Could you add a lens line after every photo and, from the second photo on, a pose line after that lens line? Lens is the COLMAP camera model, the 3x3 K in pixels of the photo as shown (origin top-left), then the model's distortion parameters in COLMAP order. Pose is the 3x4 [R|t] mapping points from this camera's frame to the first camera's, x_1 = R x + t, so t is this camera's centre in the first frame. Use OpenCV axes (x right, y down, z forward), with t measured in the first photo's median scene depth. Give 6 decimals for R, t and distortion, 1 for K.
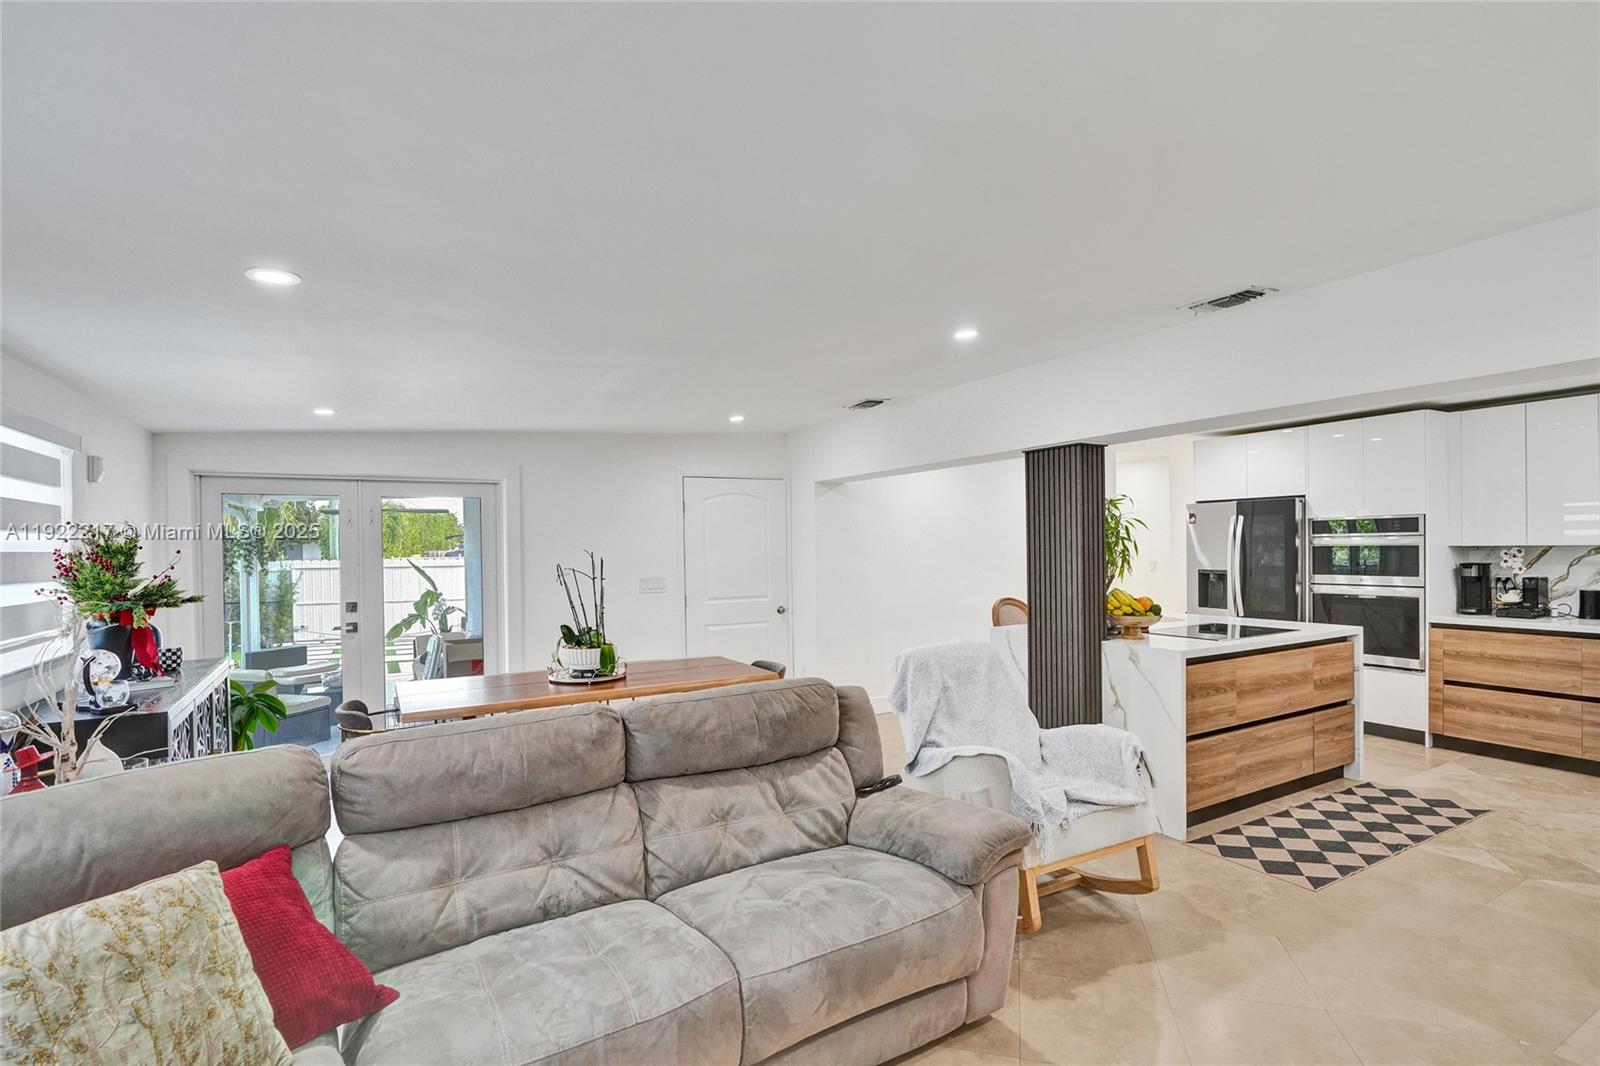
lens RADIAL K [[742.0, 0, 749.8], [0, 742.0, 551.7], [0, 0, 1]] dist [-0.052086, 0.009721]
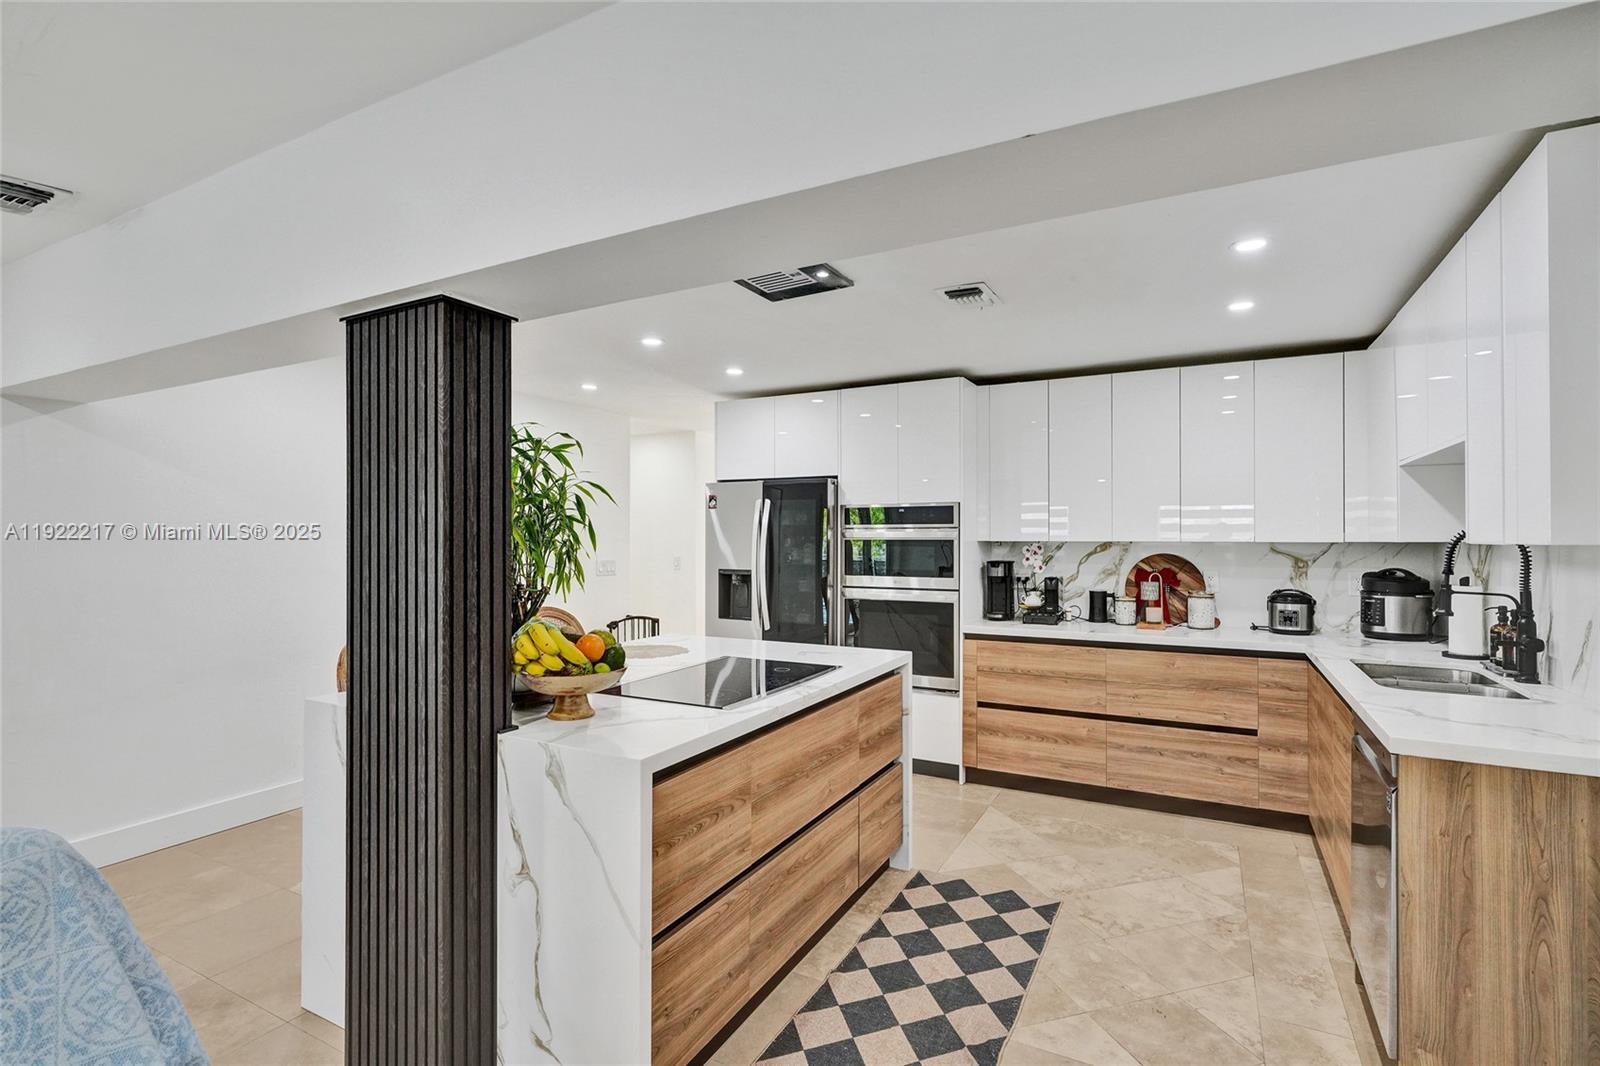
lens RADIAL K [[742.0, 0, 781.2], [0, 742.0, 520.0], [0, 0, 1]] dist [-0.052086, 0.009721]
pose [[0.823163, 0.027726, 0.567128, 0.306319], [-0.008886, 0.999314, -0.035956, 0.000902], [-0.567736, 0.024558, 0.822844, 0.434814]]
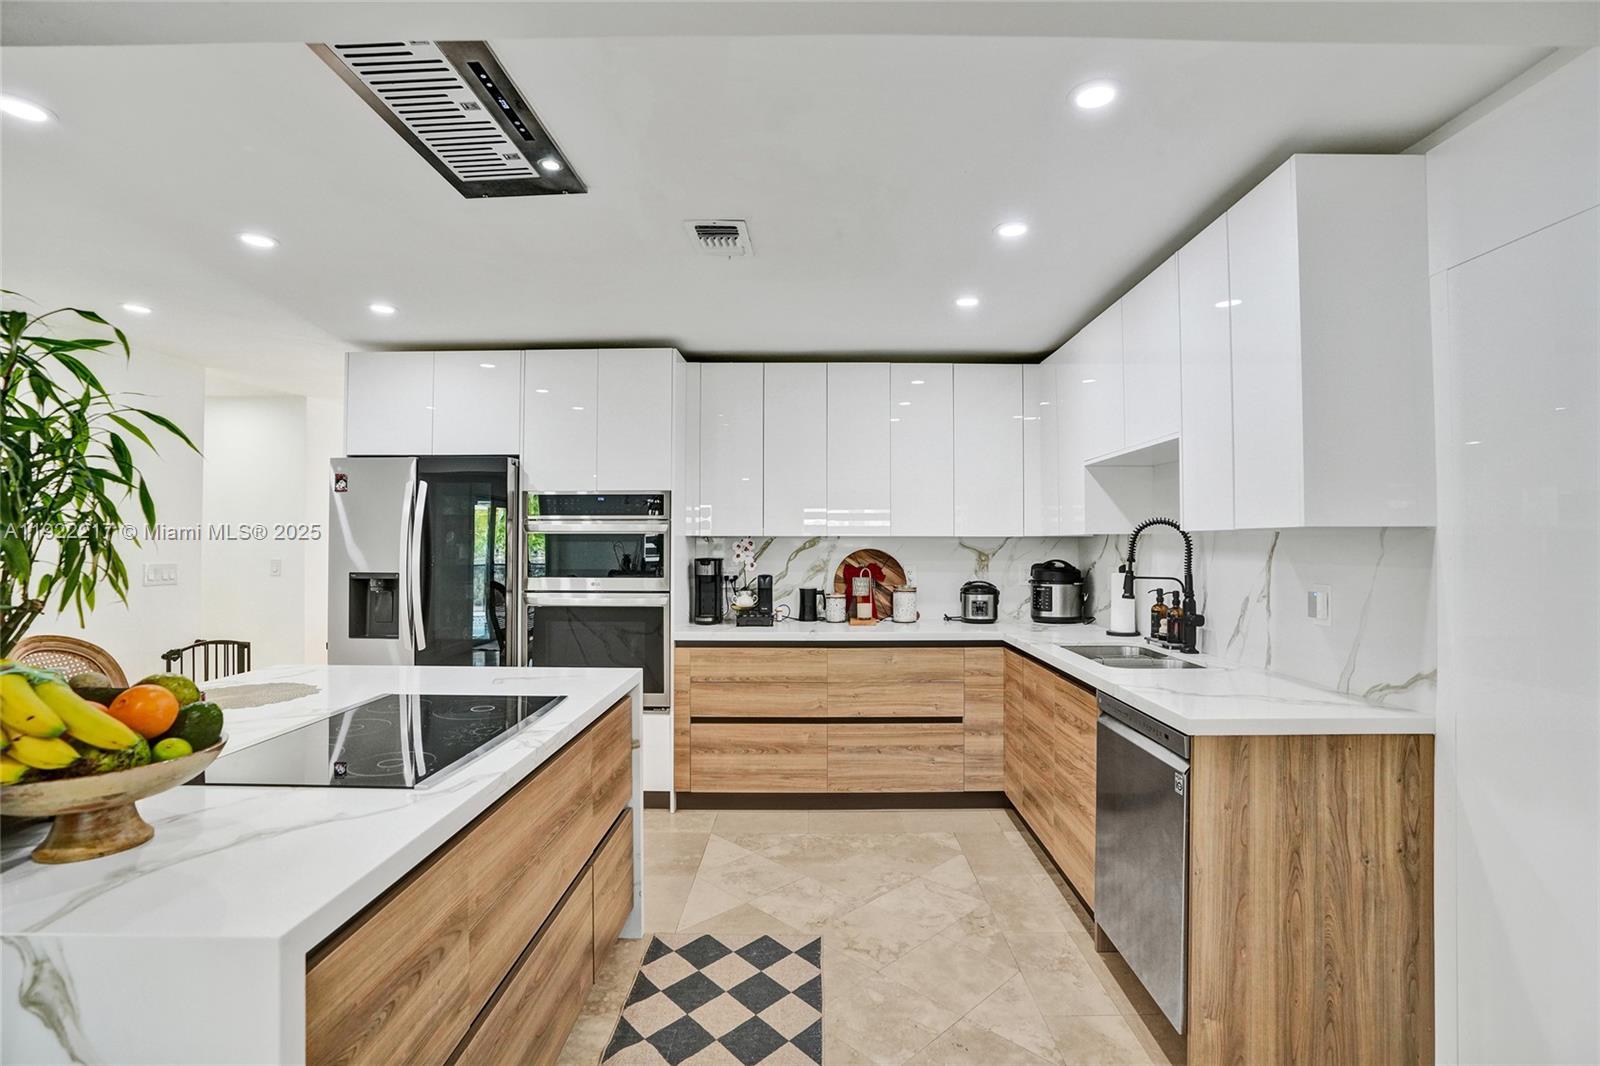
lens RADIAL K [[742.0, 0, 812.6], [0, 742.0, 527.8], [0, 0, 1]] dist [-0.052086, 0.009721]
pose [[0.434580, 0.032059, 0.900062, 0.352110], [-0.000258, 0.999371, -0.035471, 0.012025], [-0.900633, 0.015183, 0.434315, 0.576229]]
